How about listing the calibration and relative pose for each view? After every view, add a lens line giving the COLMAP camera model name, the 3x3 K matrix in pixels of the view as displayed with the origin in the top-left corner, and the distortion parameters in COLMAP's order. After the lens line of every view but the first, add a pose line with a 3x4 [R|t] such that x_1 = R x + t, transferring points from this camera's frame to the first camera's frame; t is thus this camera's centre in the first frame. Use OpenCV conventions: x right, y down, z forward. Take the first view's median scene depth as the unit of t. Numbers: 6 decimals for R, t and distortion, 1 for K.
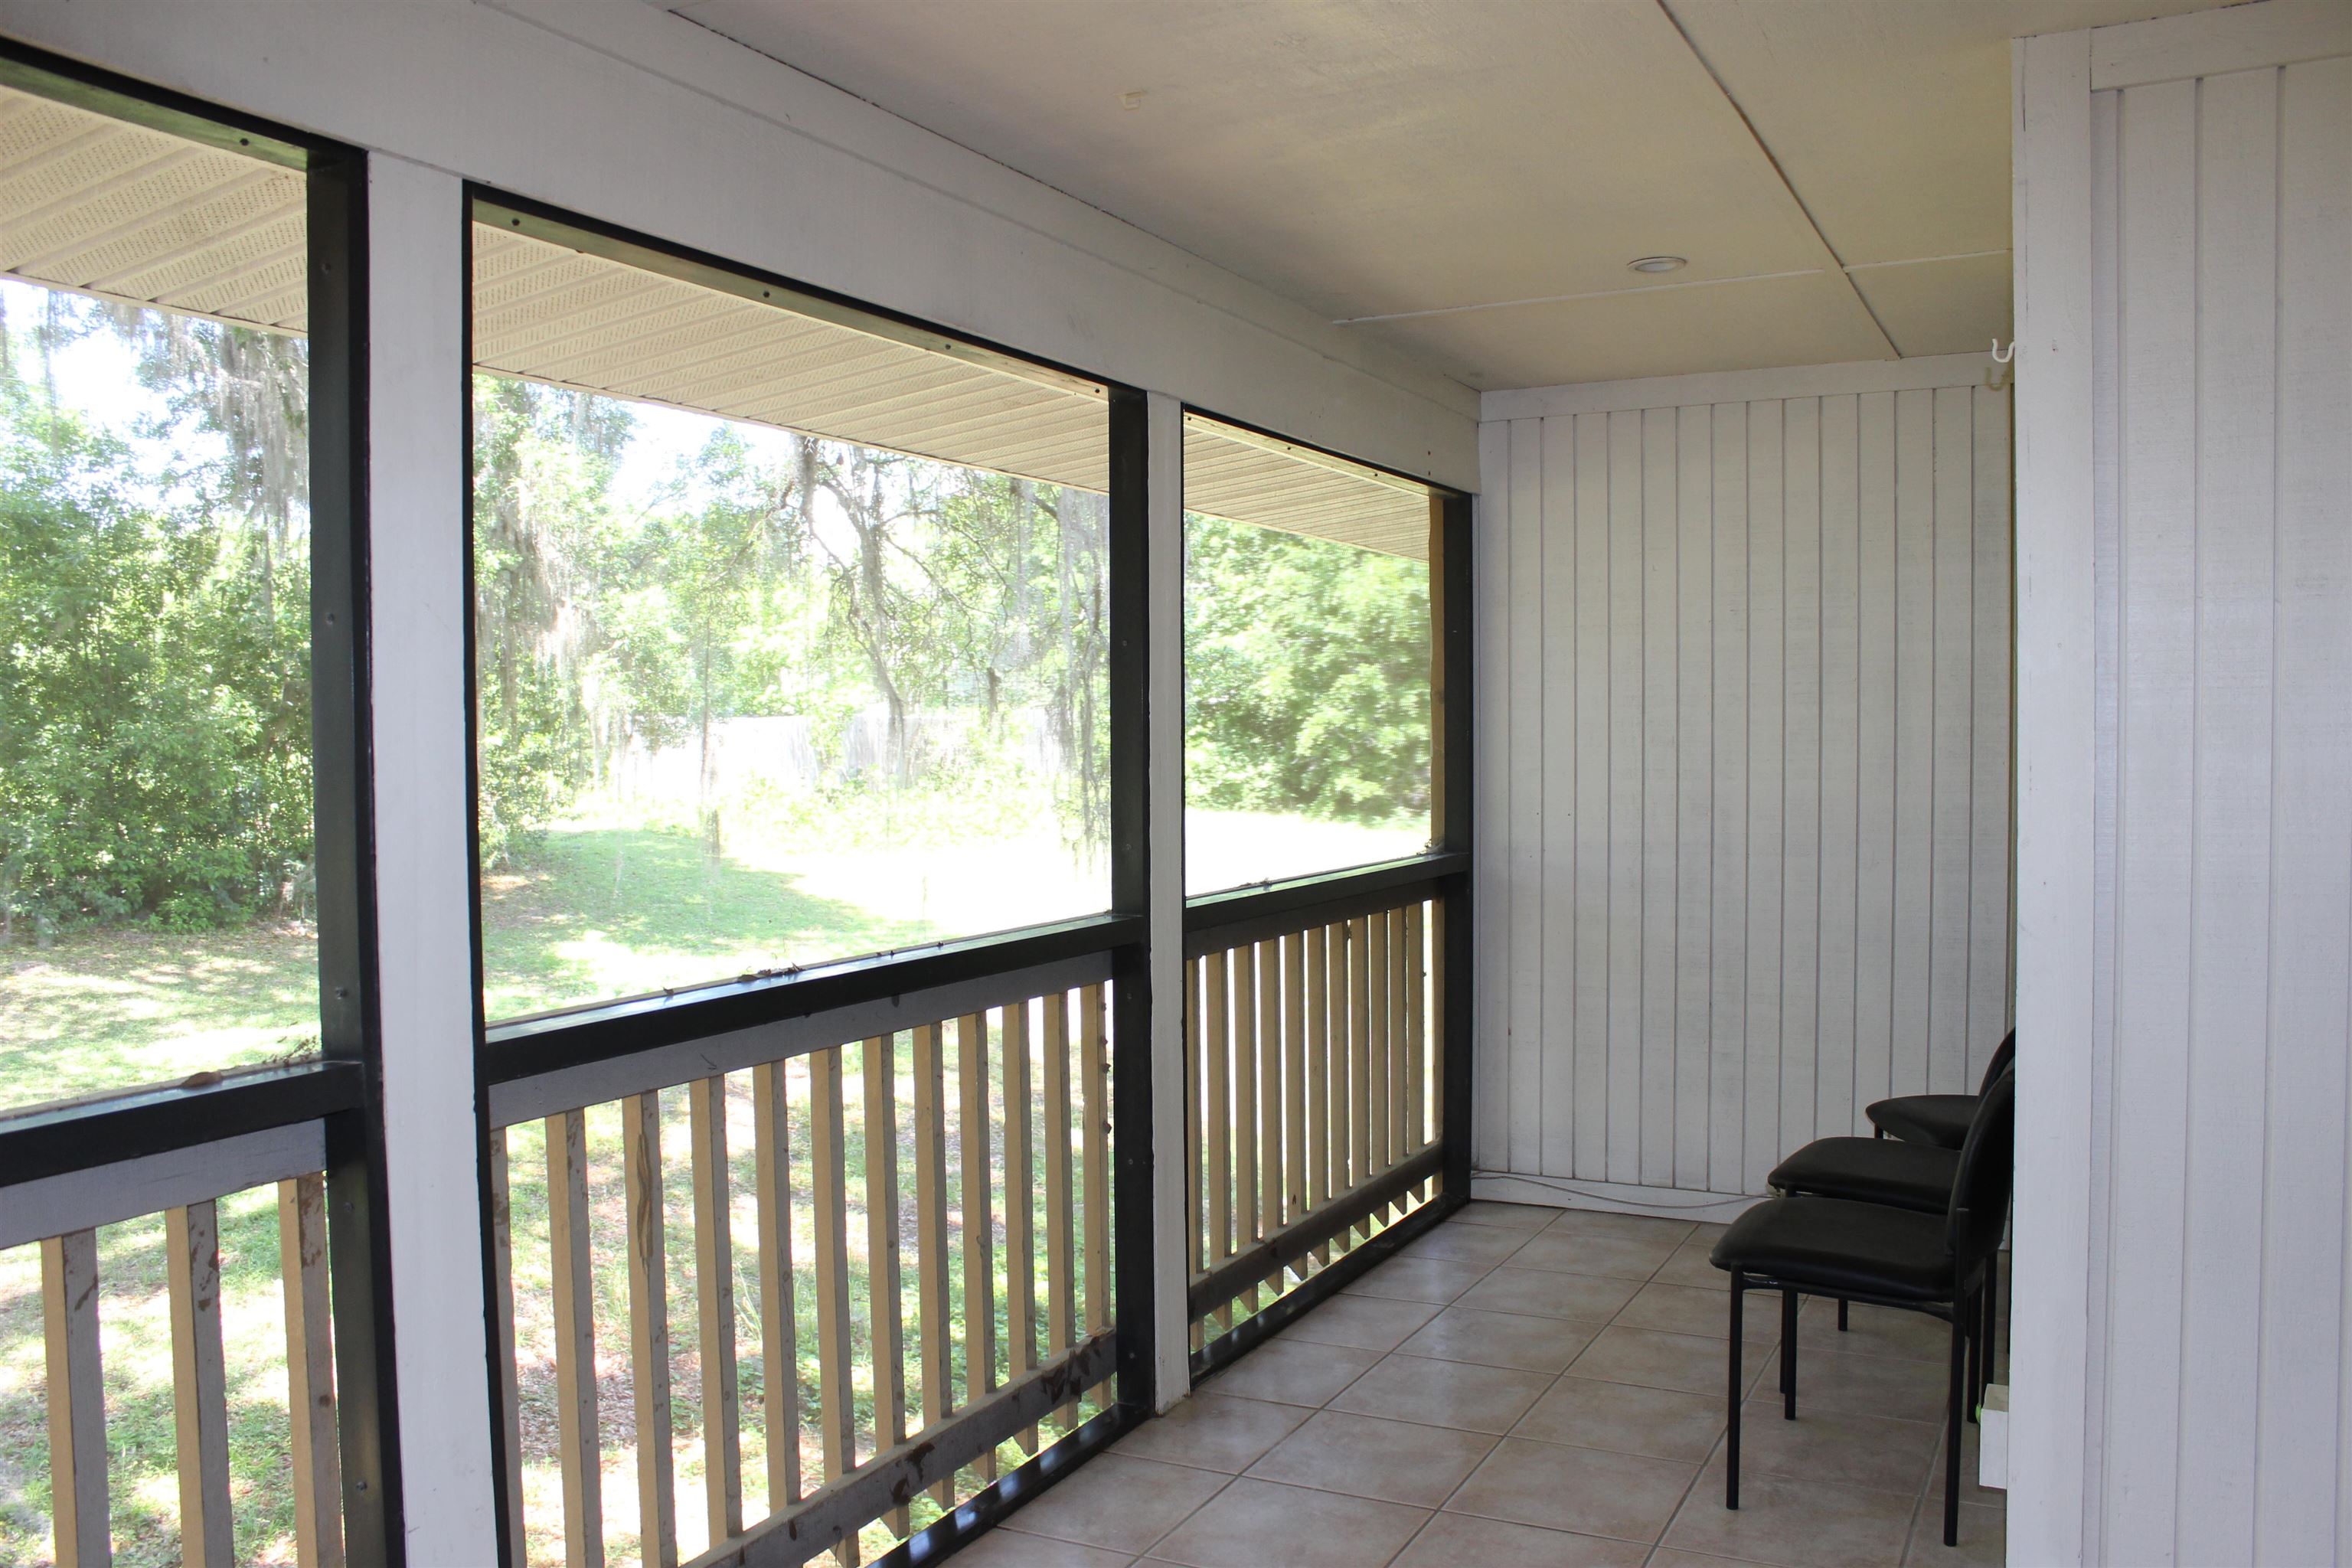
lens RADIAL K [[1895.3, 0, 1185.5], [0, 1895.3, 814.0], [0, 0, 1]] dist [-0.157169, 0.120771]
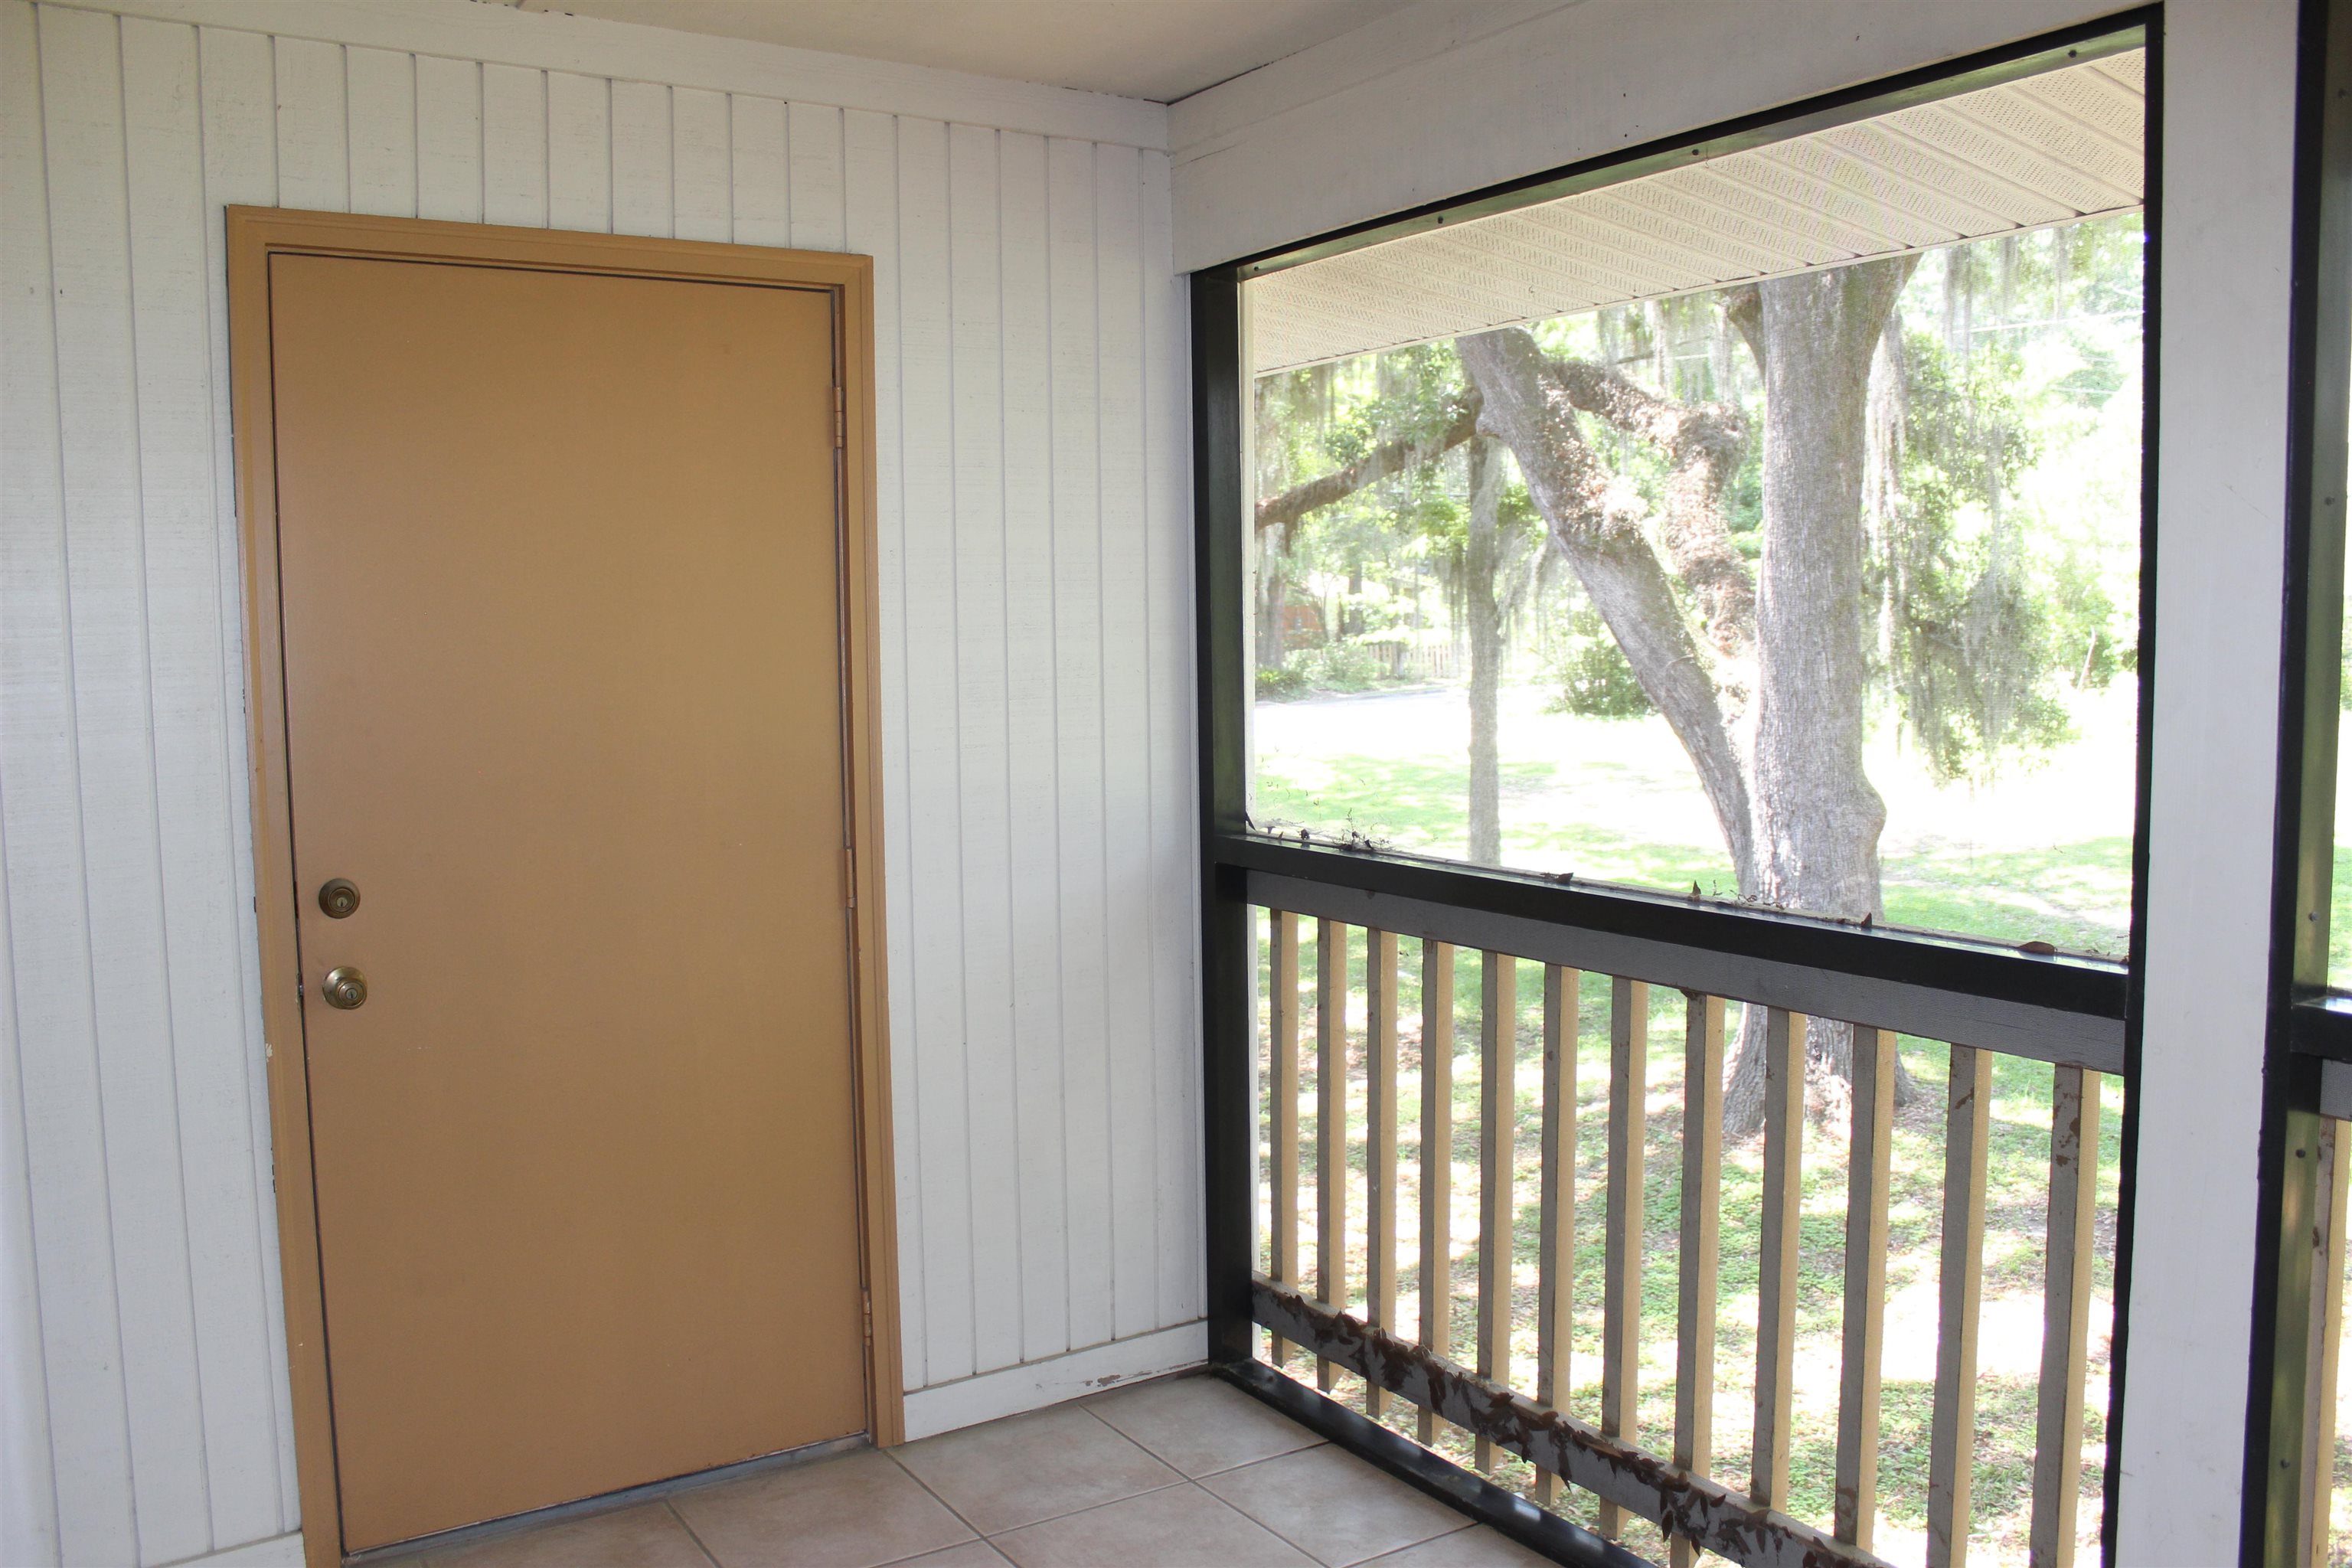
lens RADIAL K [[1895.3, 0, 1185.5], [0, 1895.3, 814.0], [0, 0, 1]] dist [-0.157169, 0.120771]
pose [[-0.558534, 0.102138, -0.823169, 0.760844], [-0.008045, 0.991676, 0.128505, -0.080644], [0.829442, 0.078397, -0.553063, 1.496193]]
